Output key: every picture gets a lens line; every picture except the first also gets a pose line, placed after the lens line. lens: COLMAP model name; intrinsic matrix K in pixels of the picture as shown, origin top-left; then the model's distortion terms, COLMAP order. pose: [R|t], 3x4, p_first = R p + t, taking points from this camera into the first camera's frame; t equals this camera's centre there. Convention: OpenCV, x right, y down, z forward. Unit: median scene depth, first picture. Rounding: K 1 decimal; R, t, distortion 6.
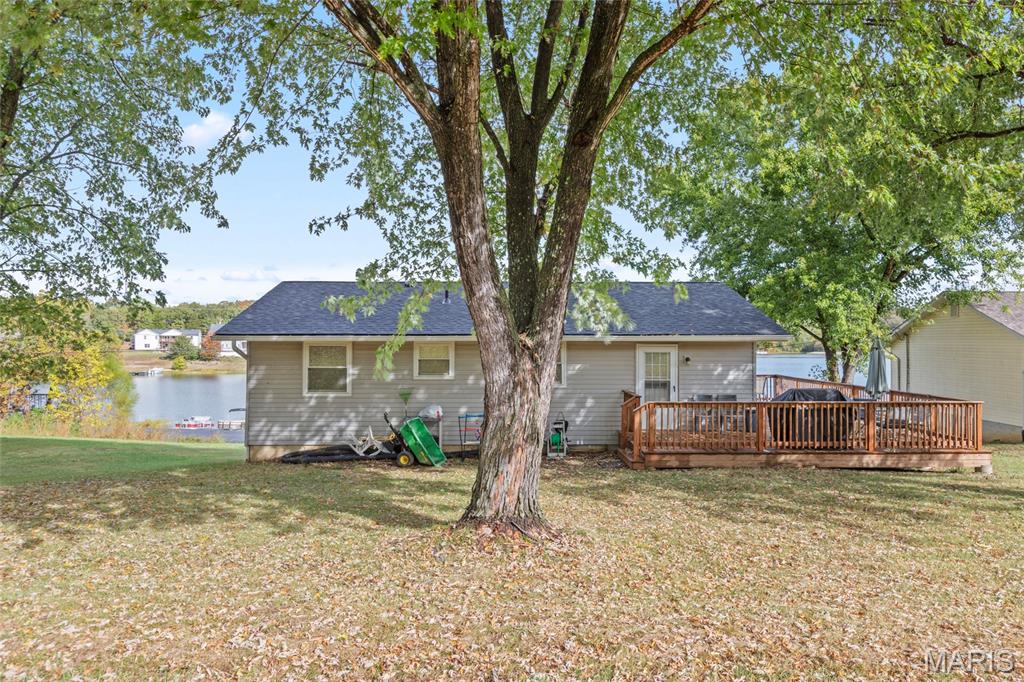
lens RADIAL K [[713.5, 0, 512.0], [0, 713.5, 341.0], [0, 0, 1]] dist [-0.000416, -0.000193]
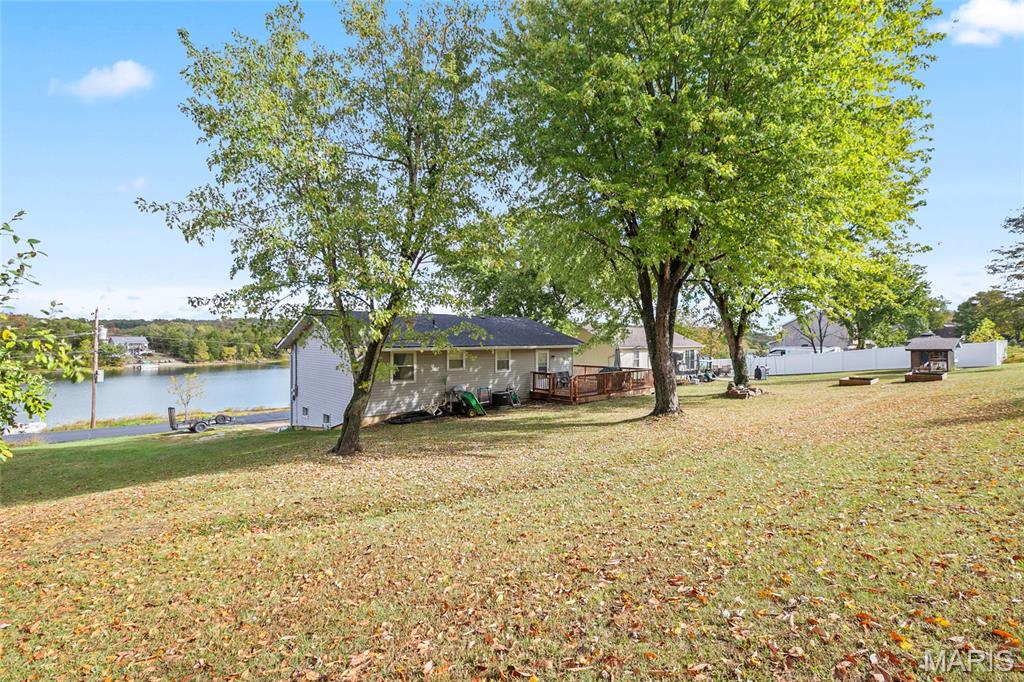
lens RADIAL K [[453.8, 0, 512.0], [0, 453.8, 341.0], [0, 0, 1]] dist [0.000019, -0.000163]
pose [[0.783232, -0.007447, 0.621684, -0.724173], [0.010437, 0.999945, -0.001172, -0.020153], [-0.621641, 0.007407, 0.783267, -0.007661]]
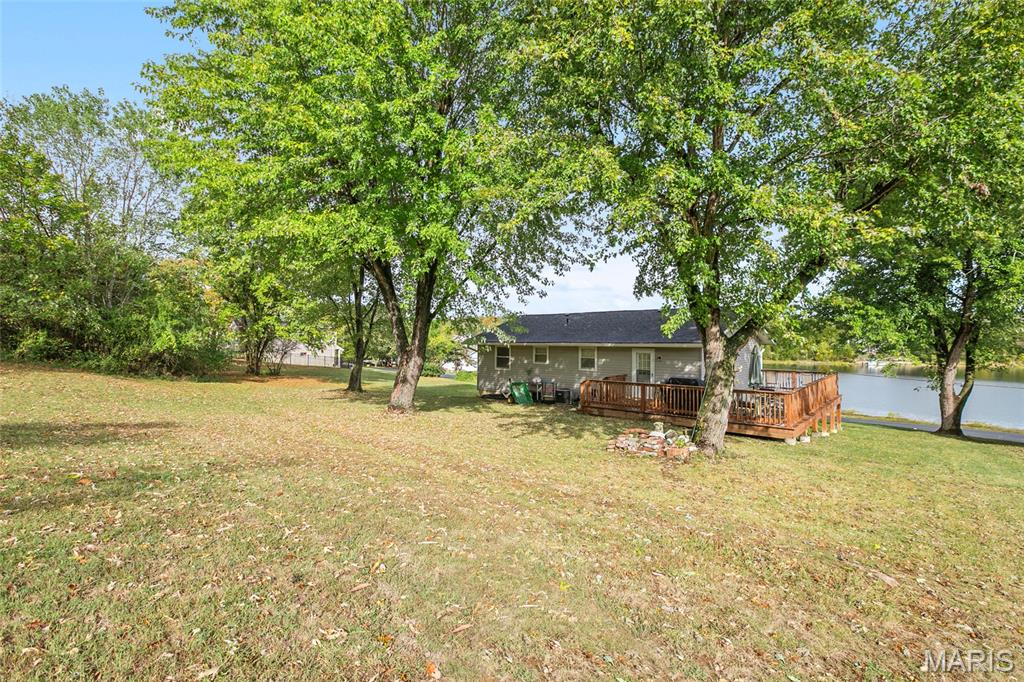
lens RADIAL K [[453.8, 0, 512.0], [0, 453.8, 341.0], [0, 0, 1]] dist [0.000019, -0.000163]
pose [[0.725117, -0.001115, -0.688625, 0.733391], [-0.001533, 0.999994, -0.003233, -0.009276], [0.688624, 0.003400, 0.725111, -0.005706]]
